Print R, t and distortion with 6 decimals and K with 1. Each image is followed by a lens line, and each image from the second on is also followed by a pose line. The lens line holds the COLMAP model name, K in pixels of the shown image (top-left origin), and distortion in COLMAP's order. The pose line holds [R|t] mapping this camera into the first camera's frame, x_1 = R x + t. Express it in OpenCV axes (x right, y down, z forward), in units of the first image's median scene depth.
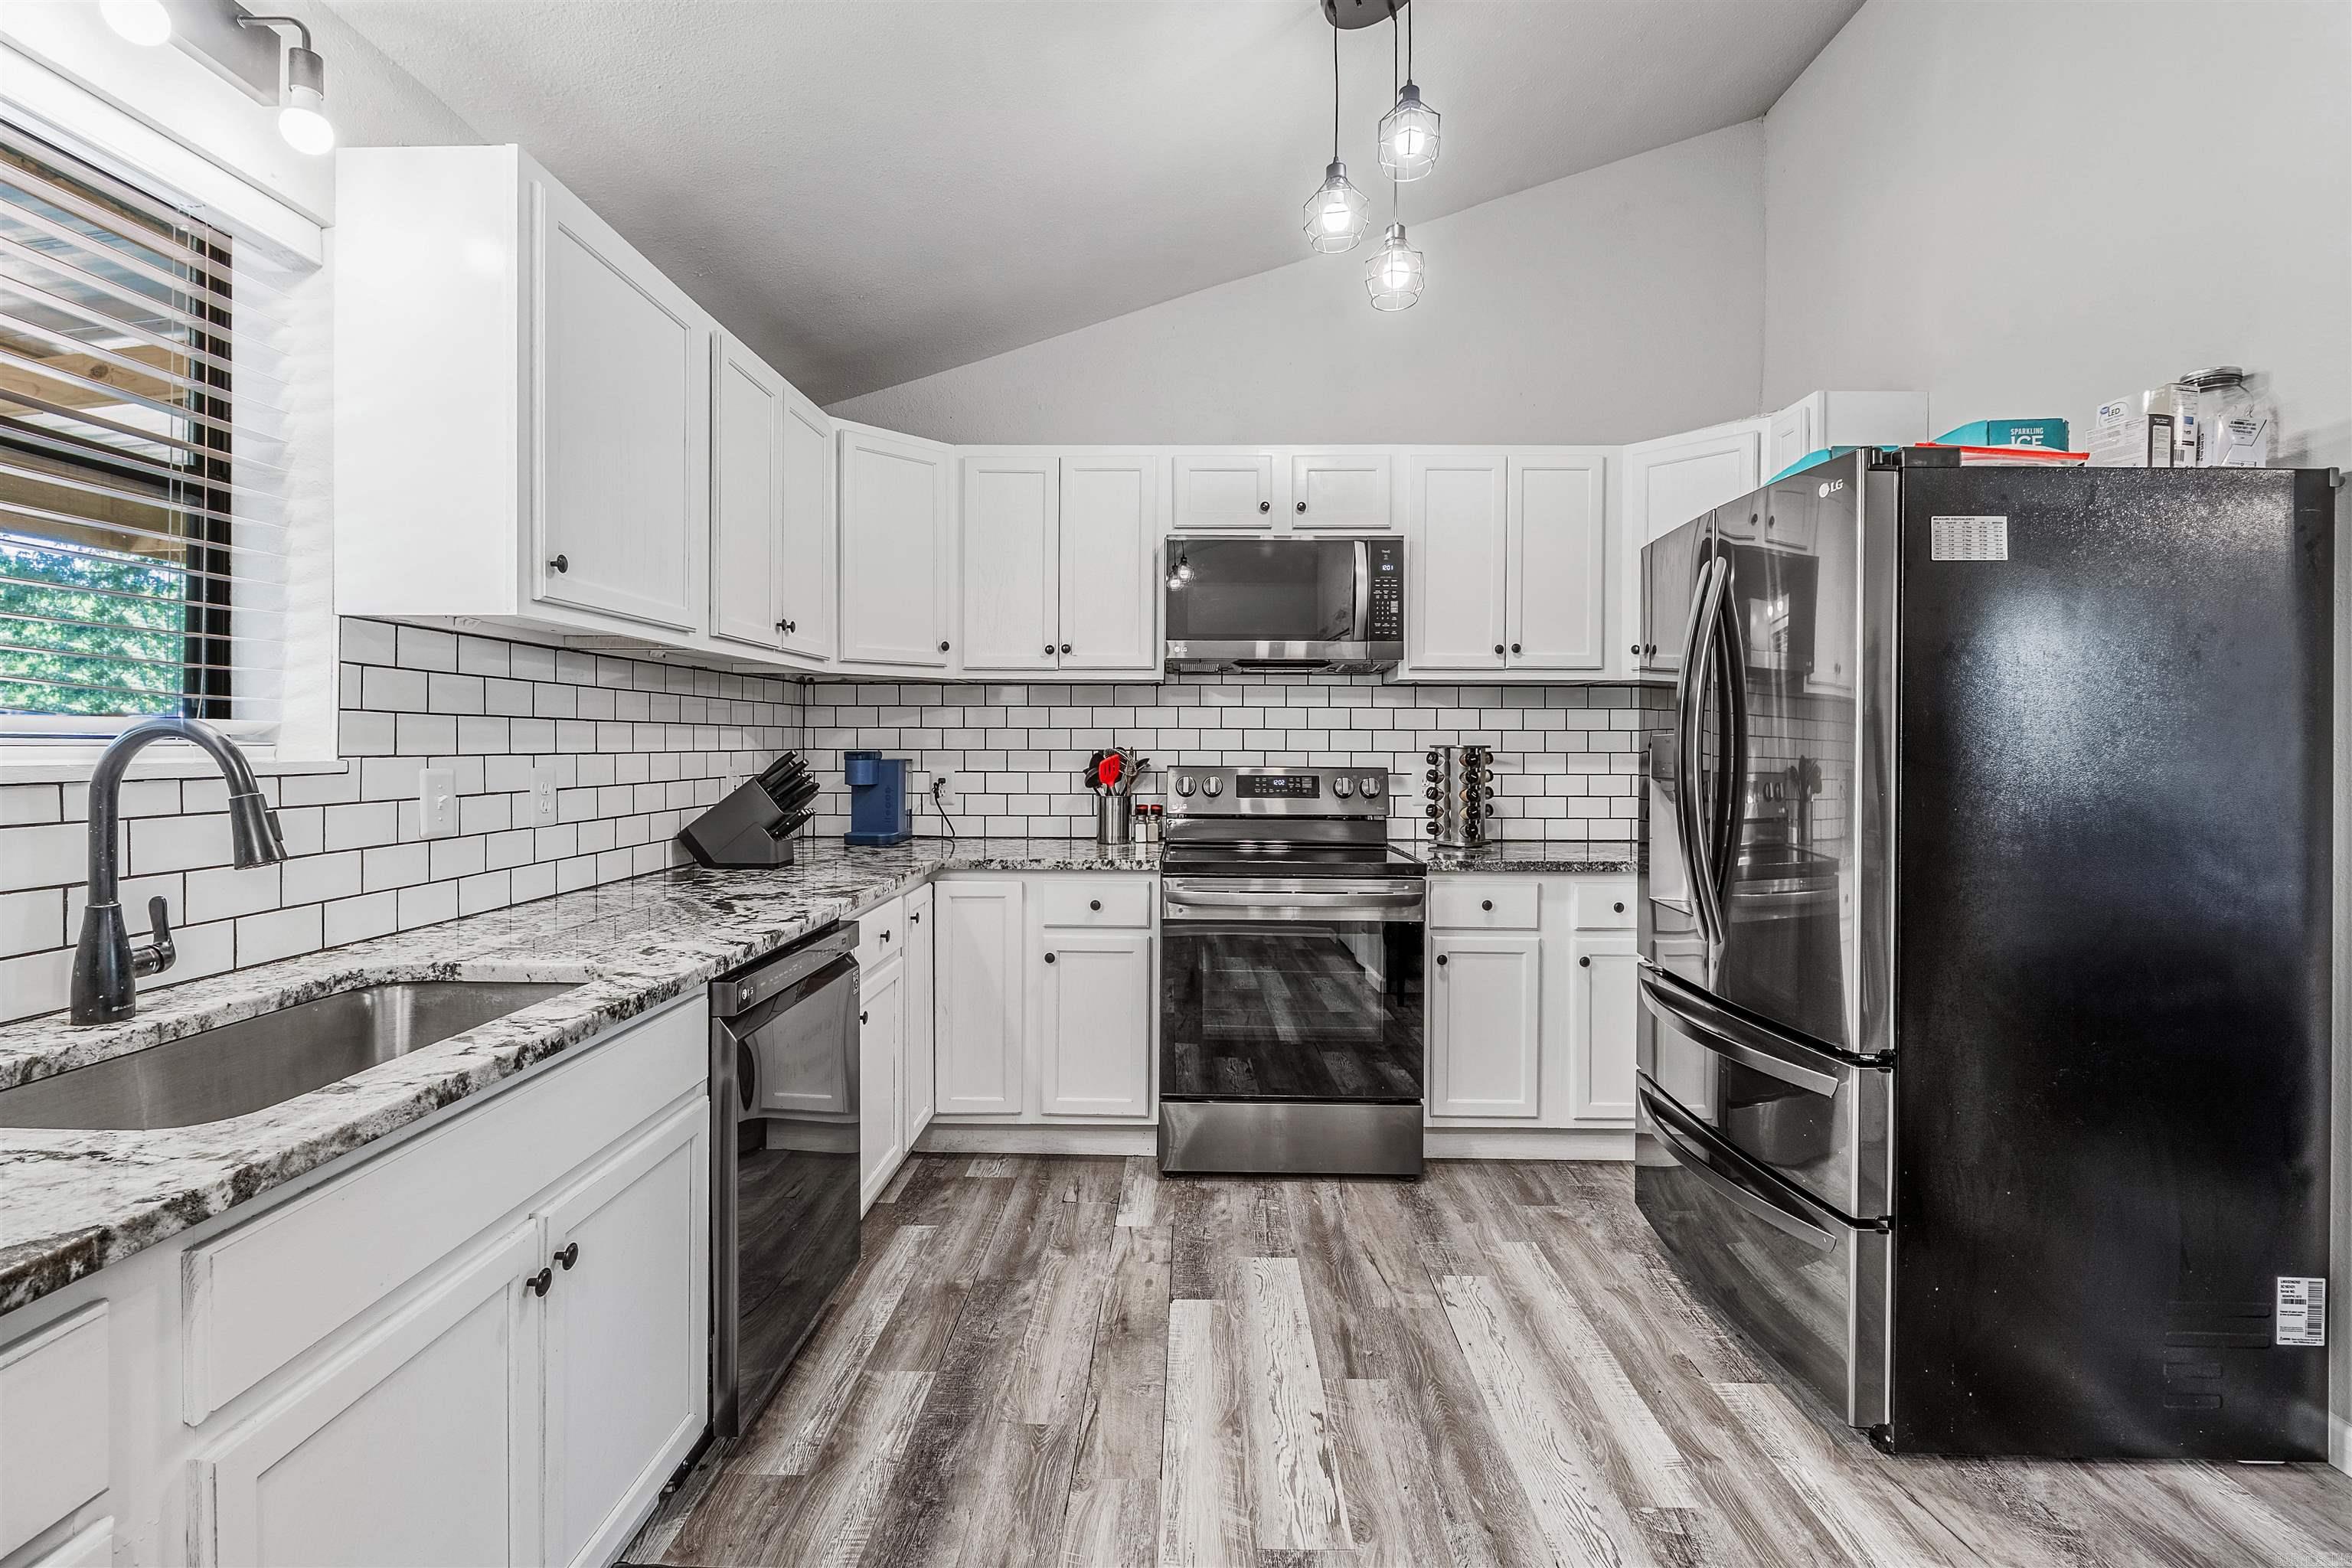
lens RADIAL K [[1033.0, 0, 1178.3], [0, 1033.0, 748.5], [0, 0, 1]] dist [-0.008490, -0.000105]
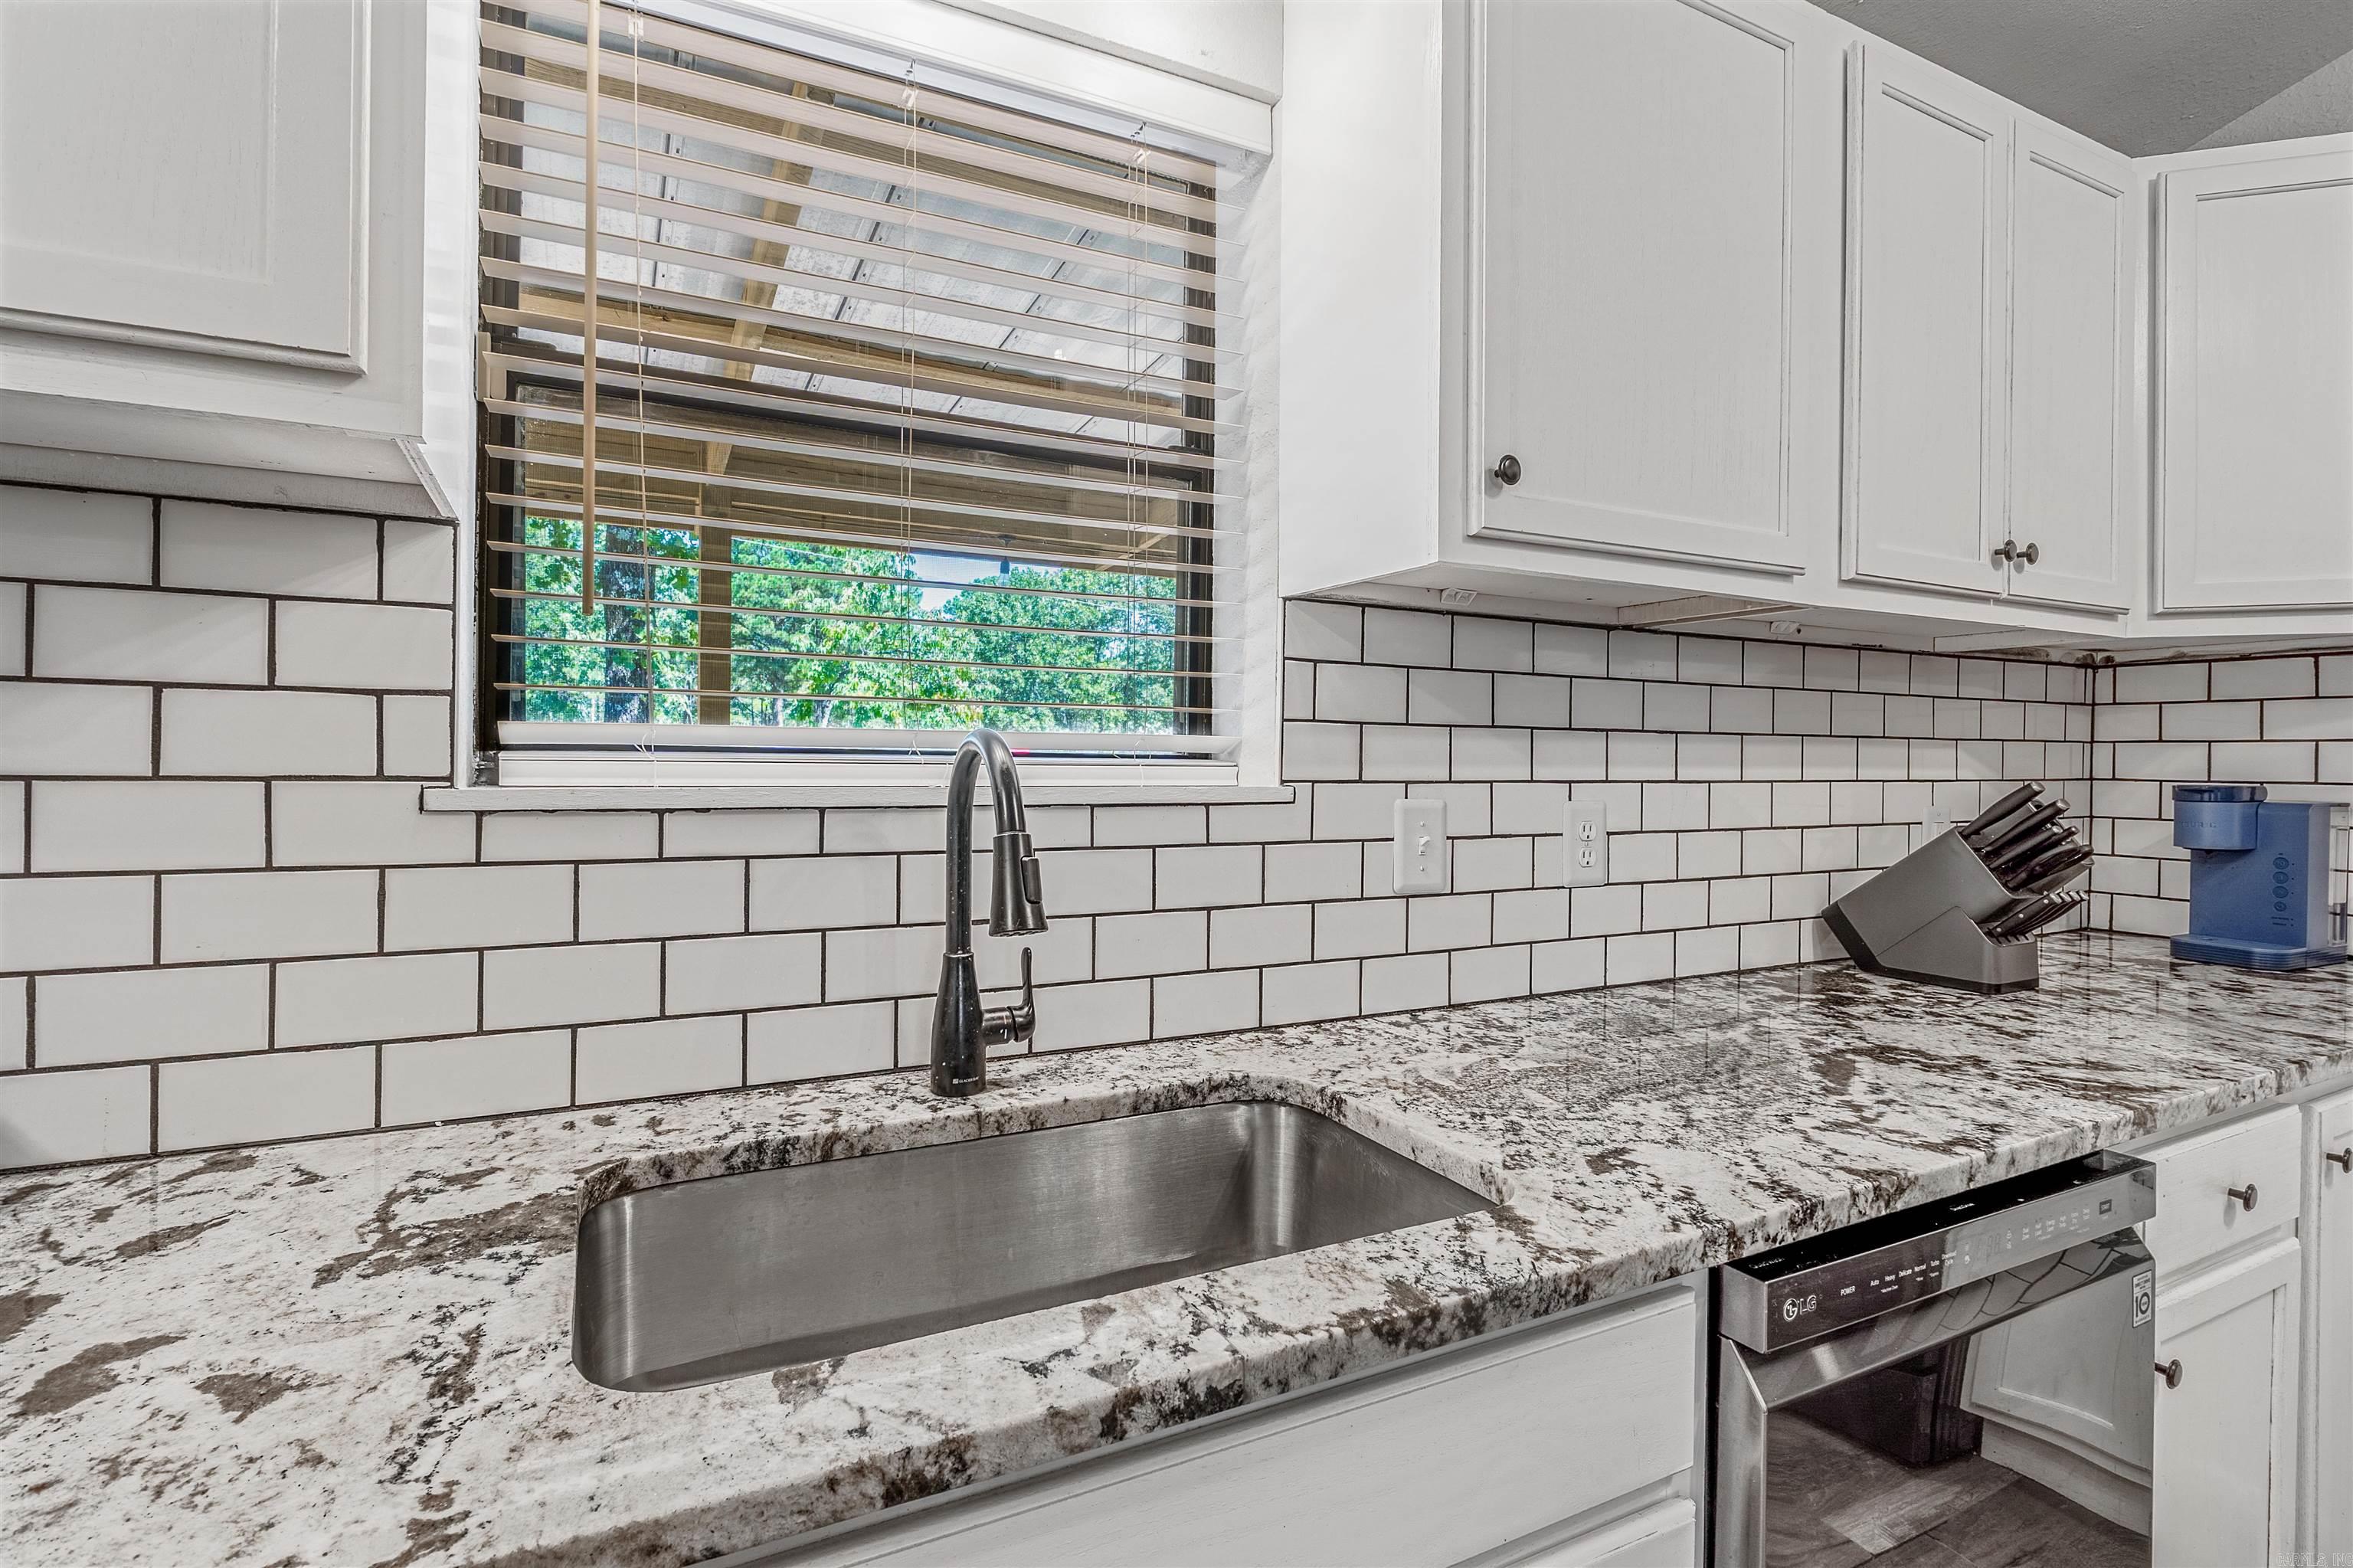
lens RADIAL K [[1121.0, 0, 1171.9], [0, 1121.0, 763.1], [0, 0, 1]] dist [-0.006412, 0.000322]
pose [[0.472092, 0.006524, -0.881525, -0.095512], [-0.012475, 0.999922, 0.000719, -0.004469], [0.881461, 0.010658, 0.472137, 0.446740]]
